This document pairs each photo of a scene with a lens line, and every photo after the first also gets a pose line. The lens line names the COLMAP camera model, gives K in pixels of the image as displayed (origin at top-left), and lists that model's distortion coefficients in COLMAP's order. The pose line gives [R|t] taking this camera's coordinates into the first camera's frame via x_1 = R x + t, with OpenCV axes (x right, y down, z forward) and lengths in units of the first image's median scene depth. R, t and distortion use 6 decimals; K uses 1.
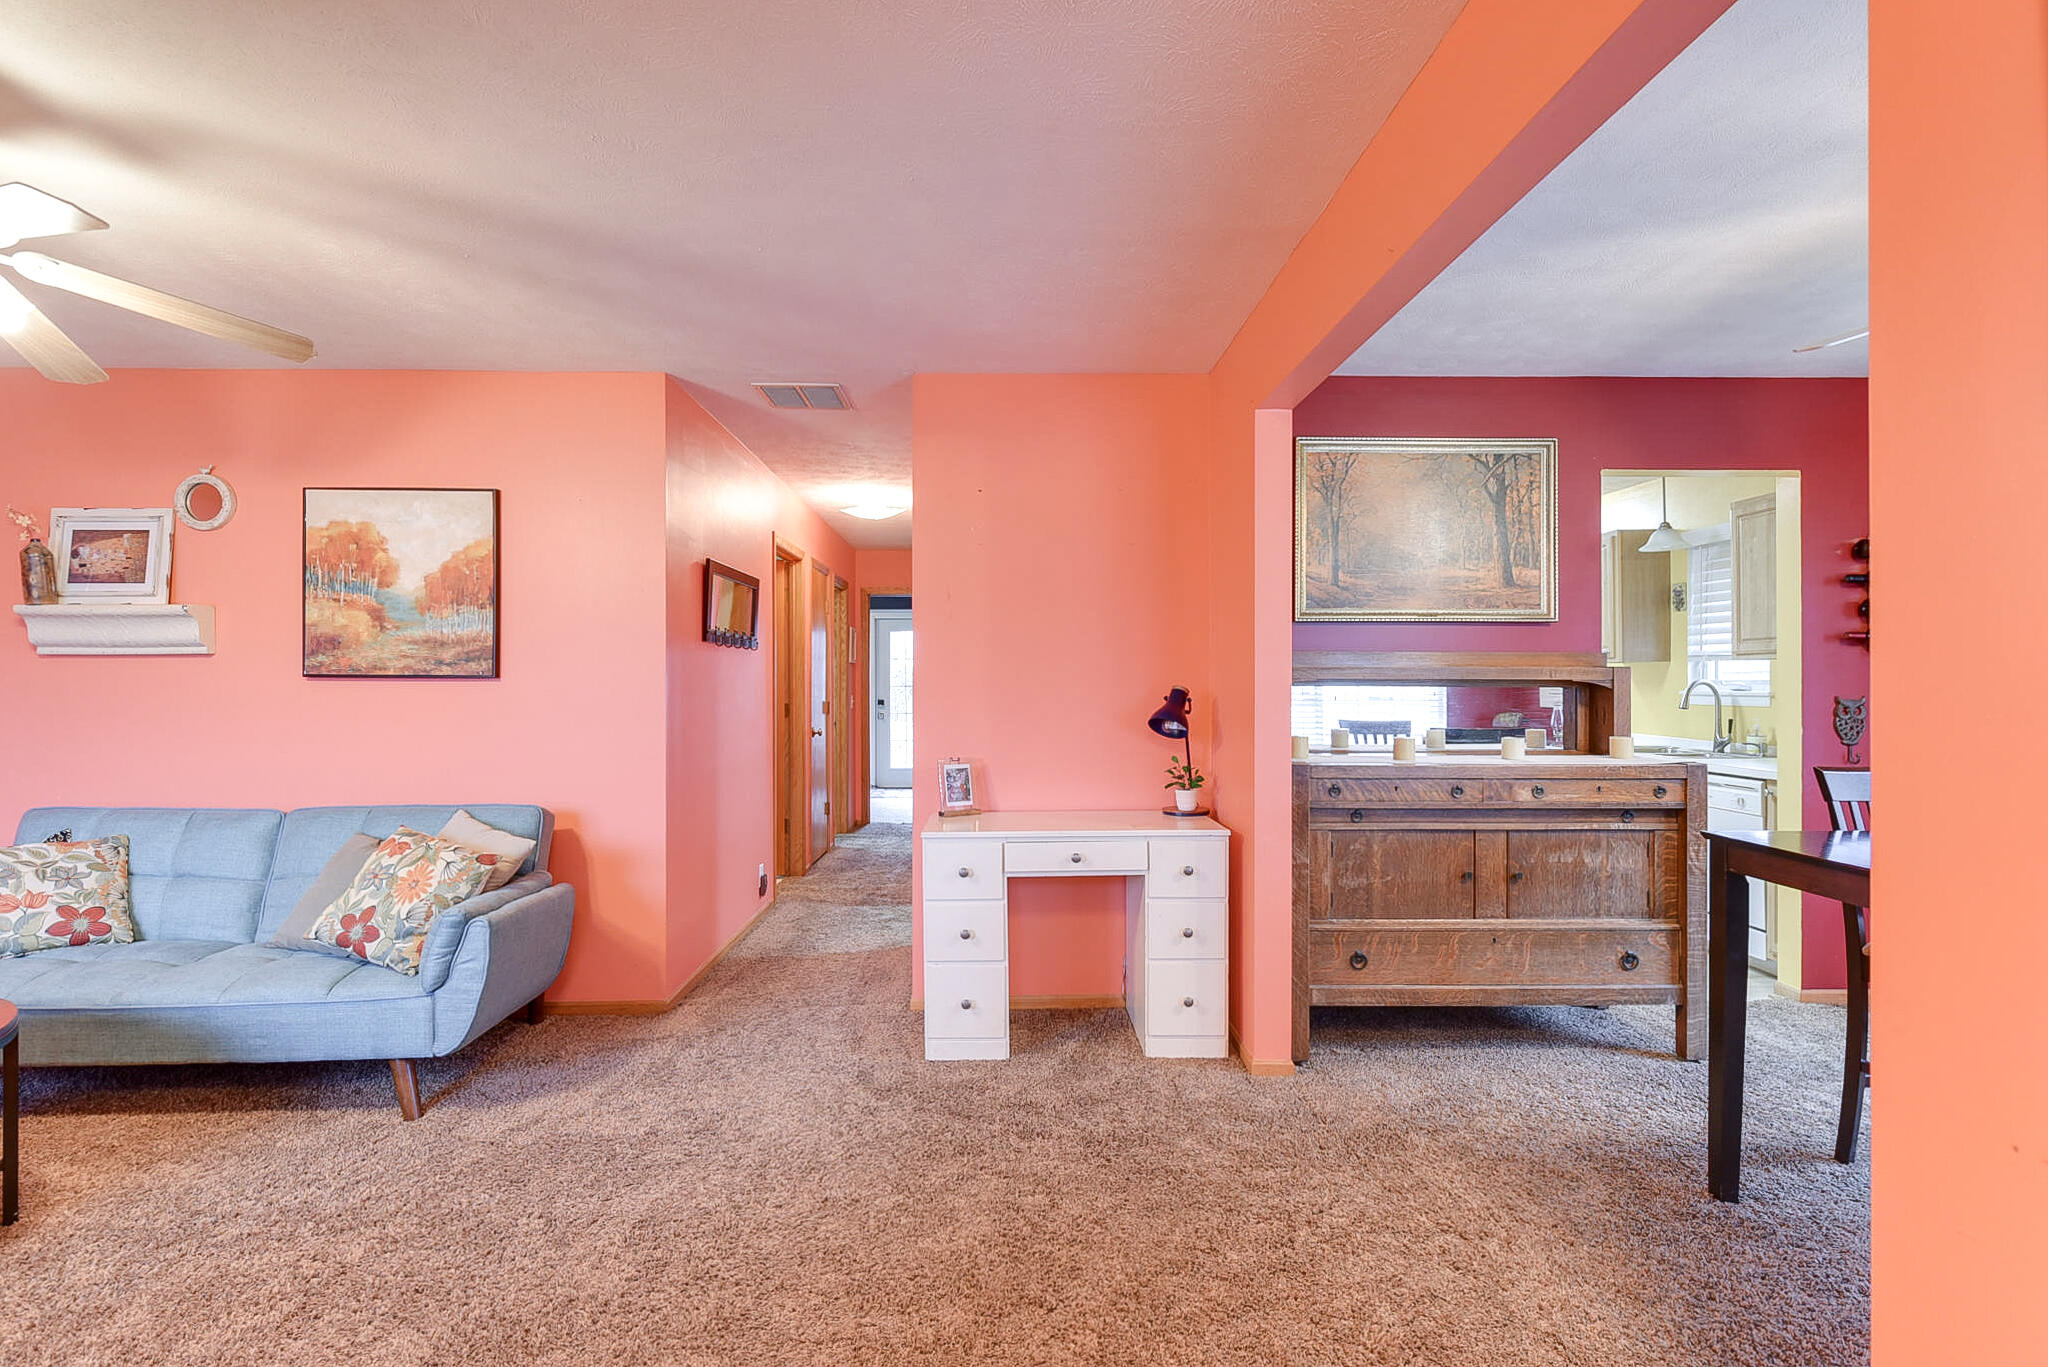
lens RADIAL K [[1003.1, 0, 1026.5], [0, 1003.1, 683.6], [0, 0, 1]] dist [0.000028, -0.000349]
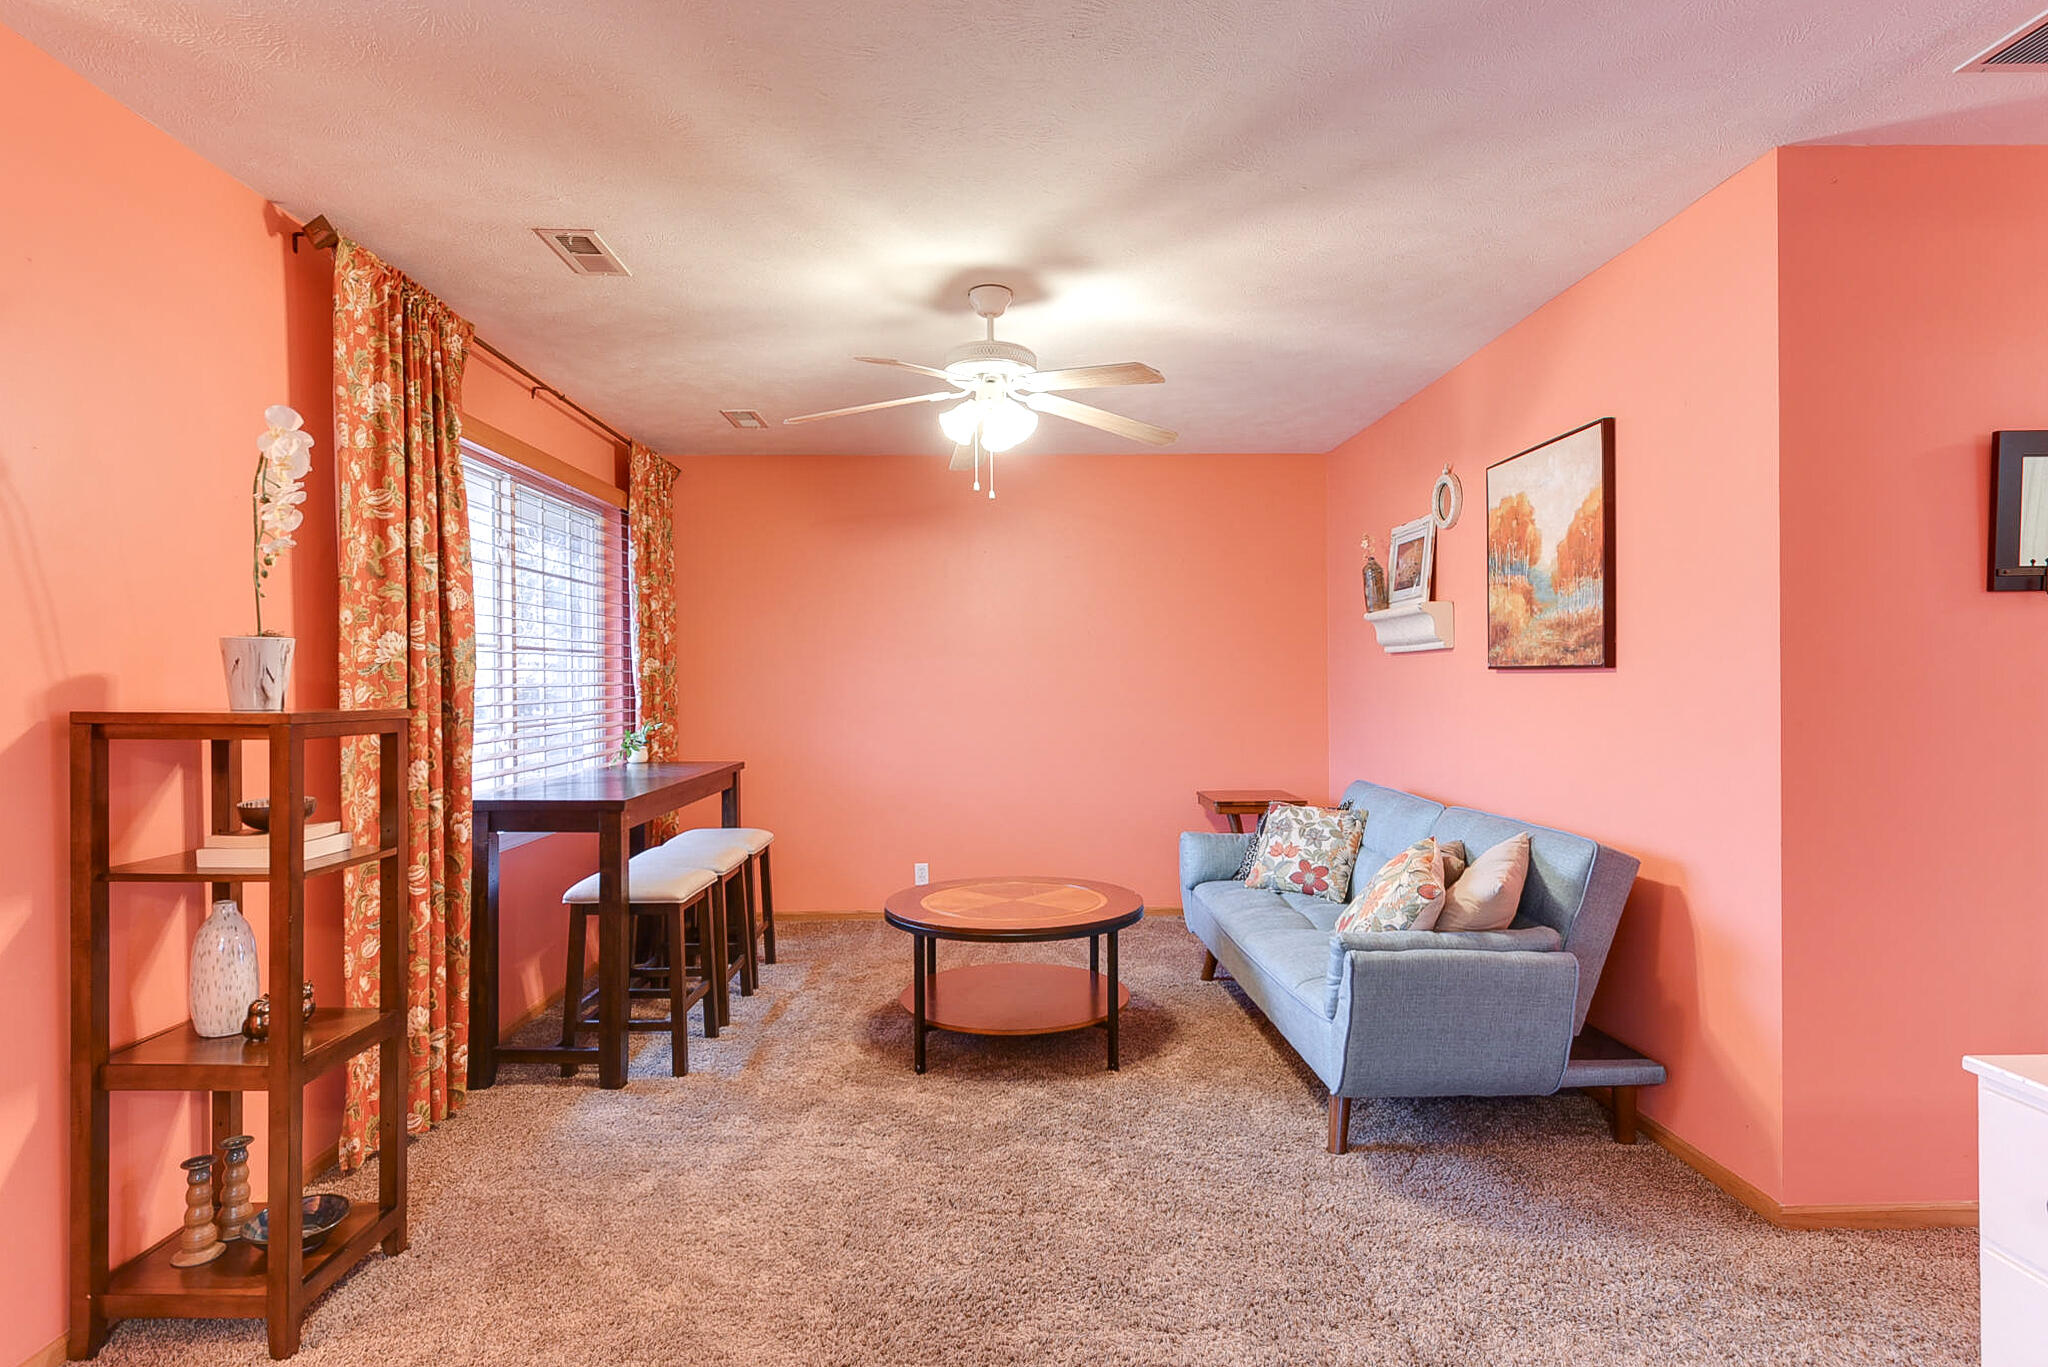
lens RADIAL K [[1058.8, 0, 1022.1], [0, 1058.8, 691.0], [0, 0, 1]] dist [0.004289, 0.000657]
pose [[-0.026028, 0.010411, -0.999607, 0.293708], [0.011361, 0.999884, 0.010118, -0.001460], [0.999597, -0.011093, -0.026143, 0.601154]]
